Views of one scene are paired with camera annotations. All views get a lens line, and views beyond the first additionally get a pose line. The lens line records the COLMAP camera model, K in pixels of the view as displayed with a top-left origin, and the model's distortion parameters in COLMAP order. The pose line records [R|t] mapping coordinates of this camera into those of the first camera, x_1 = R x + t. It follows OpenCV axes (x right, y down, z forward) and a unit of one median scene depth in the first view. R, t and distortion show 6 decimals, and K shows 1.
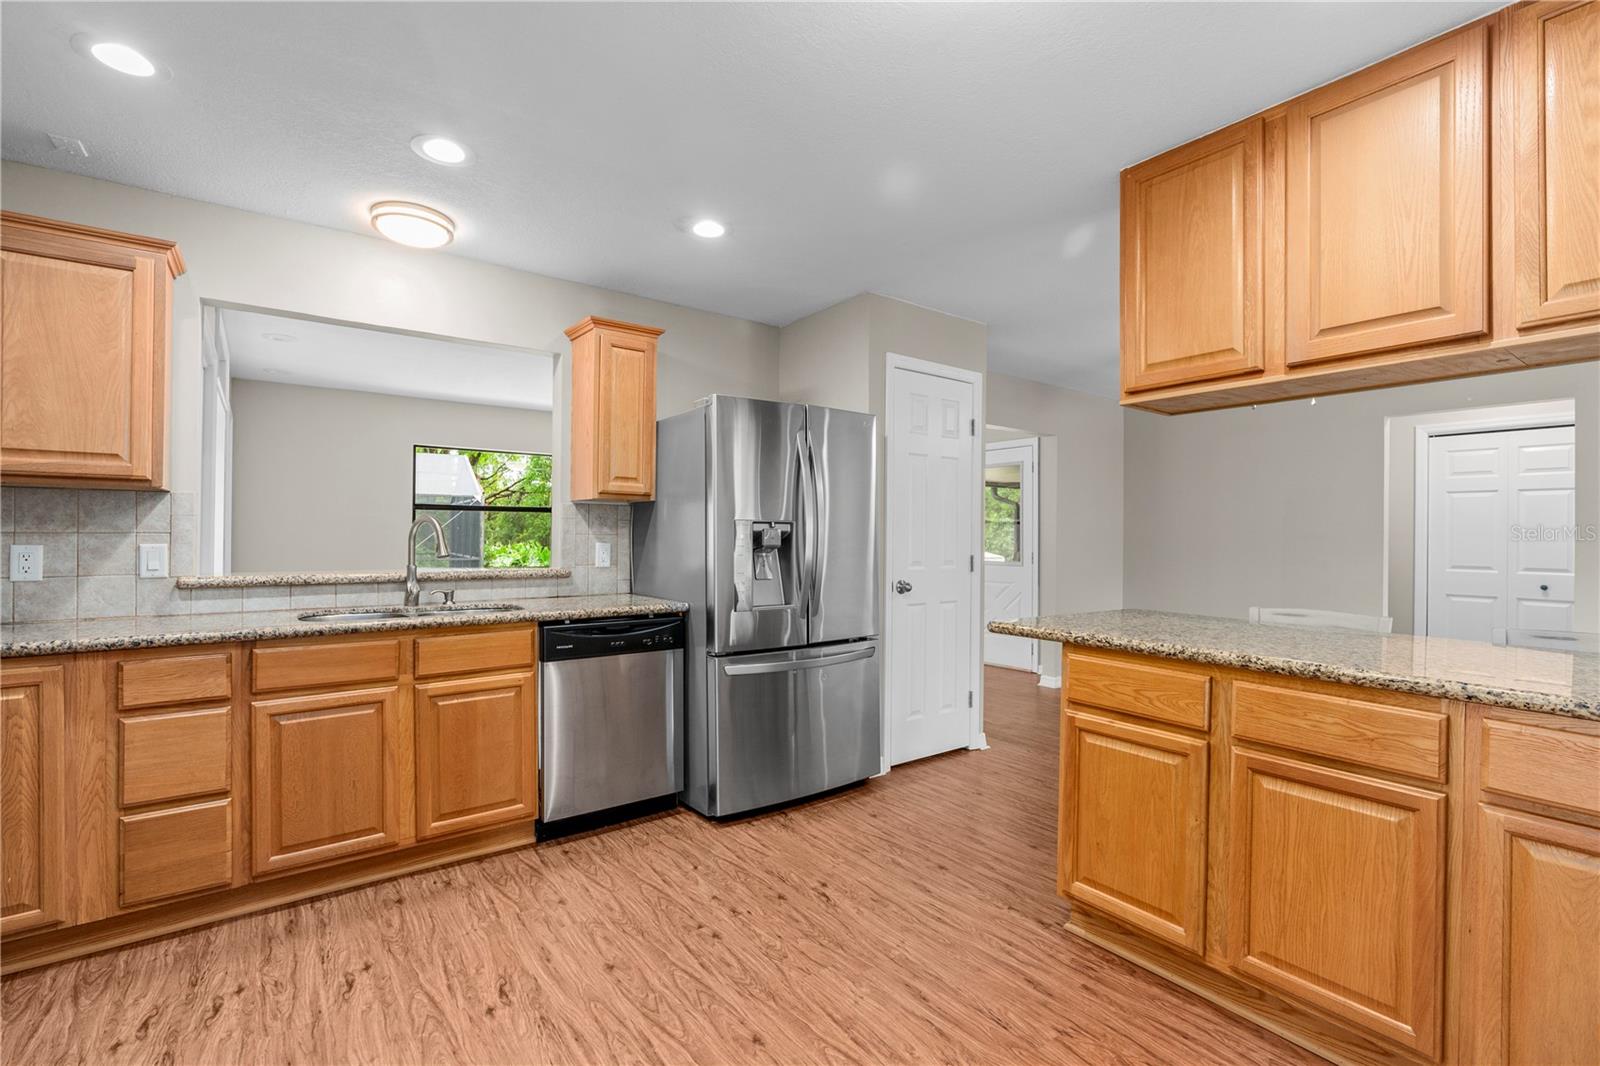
lens RADIAL K [[725.7, 0, 807.0], [0, 725.7, 534.2], [0, 0, 1]] dist [-0.011662, 0.003774]
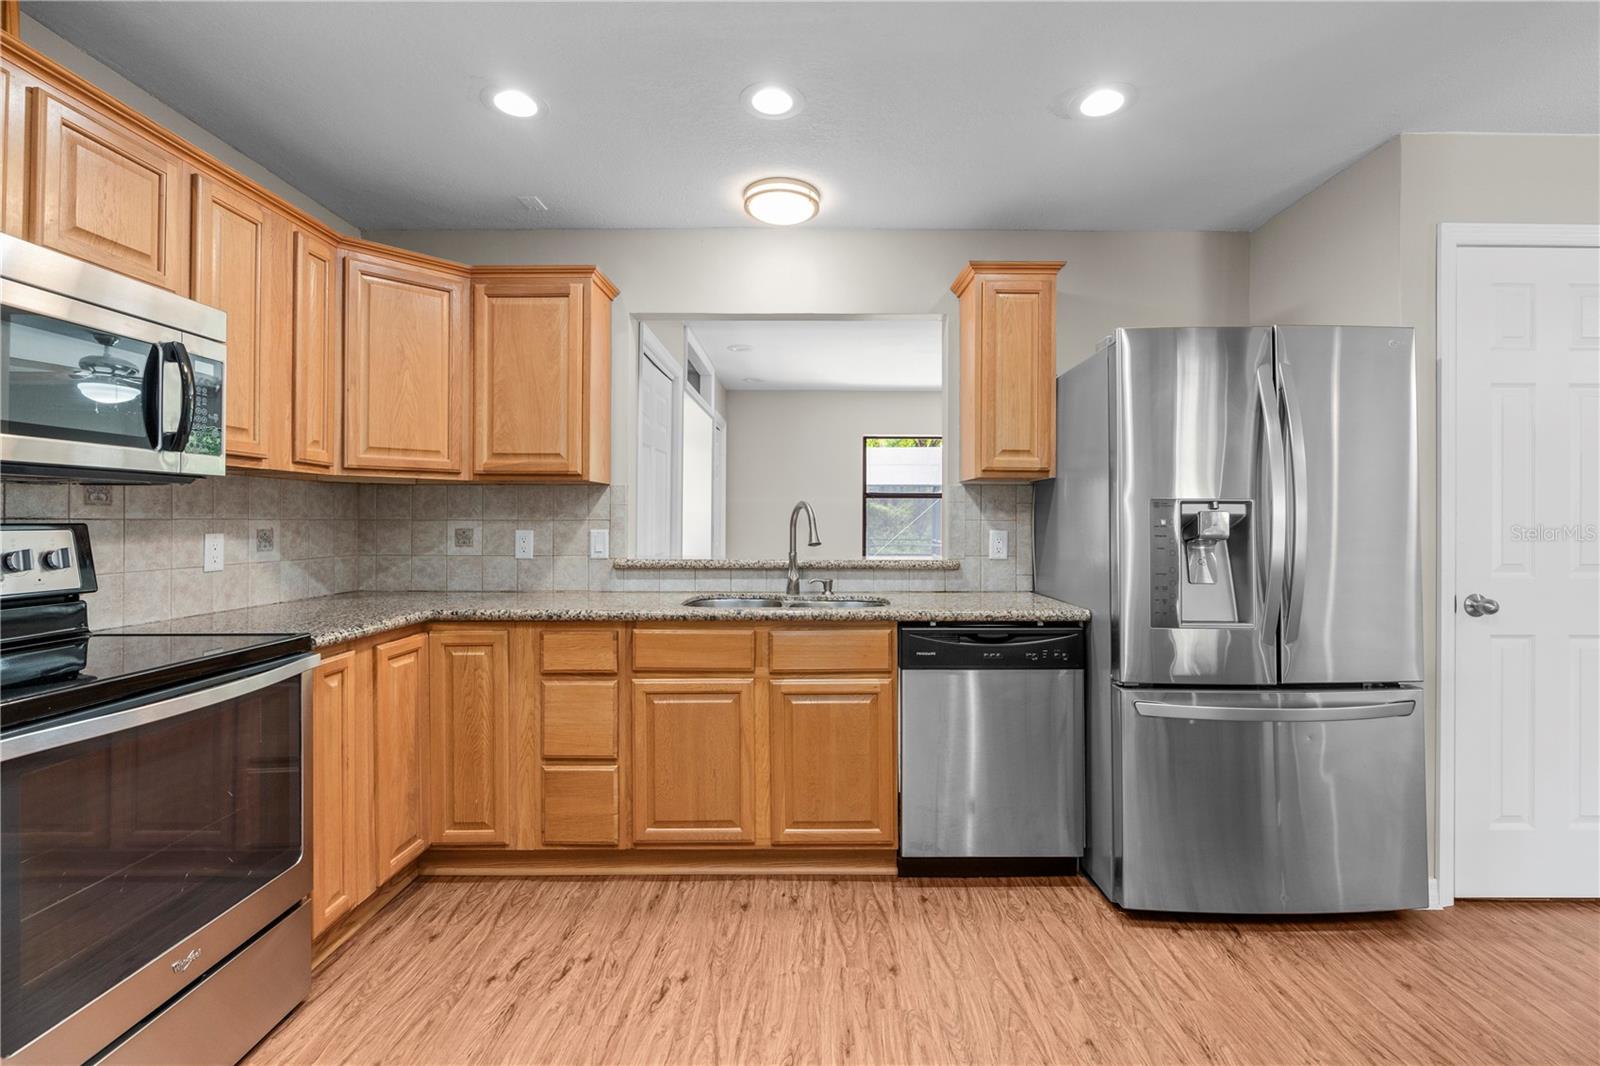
lens RADIAL K [[725.7, 0, 804.3], [0, 725.7, 518.8], [0, 0, 1]] dist [-0.011662, 0.003774]
pose [[0.794713, -0.005370, -0.606961, 0.070983], [0.003028, 0.999983, -0.004883, 0.002349], [0.606978, 0.002043, 0.794716, 0.260269]]
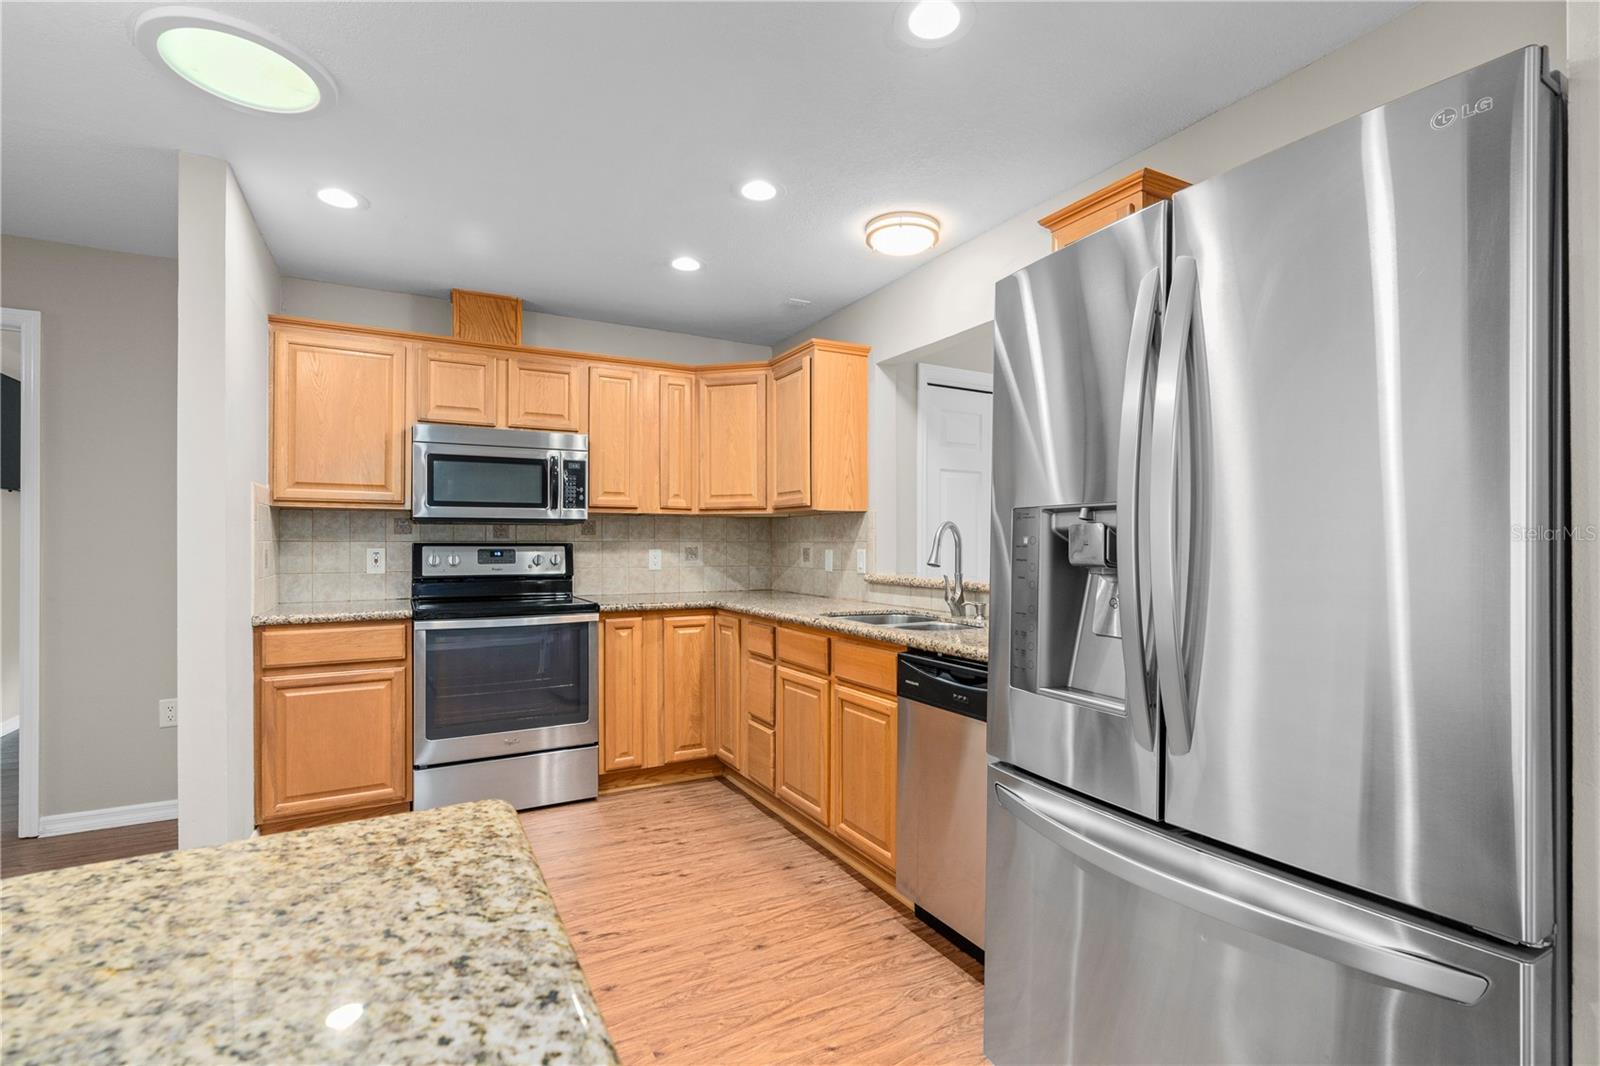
lens RADIAL K [[725.7, 0, 811.4], [0, 725.7, 542.0], [0, 0, 1]] dist [-0.011662, 0.003774]
pose [[-0.135141, -0.007449, -0.990798, 0.496373], [-0.001451, 0.999972, -0.007321, 0.008841], [0.990825, 0.000448, -0.135148, 1.070347]]
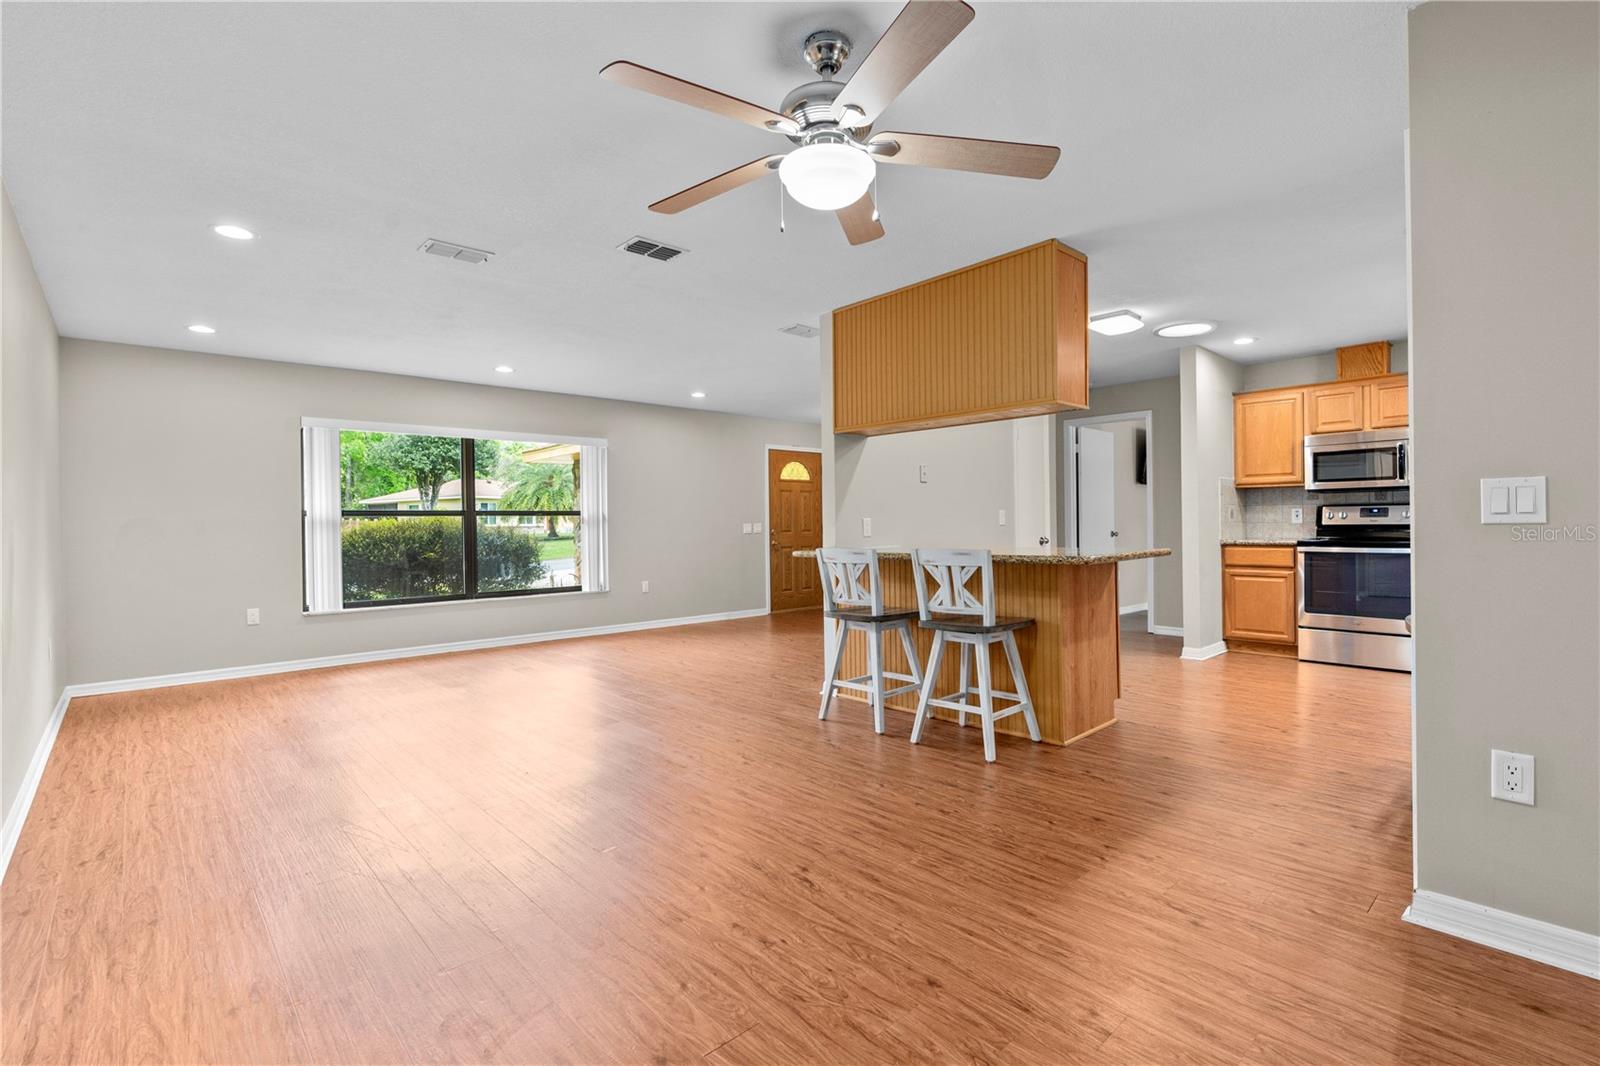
lens RADIAL K [[725.7, 0, 798.8], [0, 725.7, 522.8], [0, 0, 1]] dist [-0.011662, 0.003774]
pose [[-0.995158, -0.000385, -0.098291, 0.776221], [-0.000022, 0.999993, -0.003692, 0.035618], [0.098291, -0.003672, -0.995151, 1.616940]]
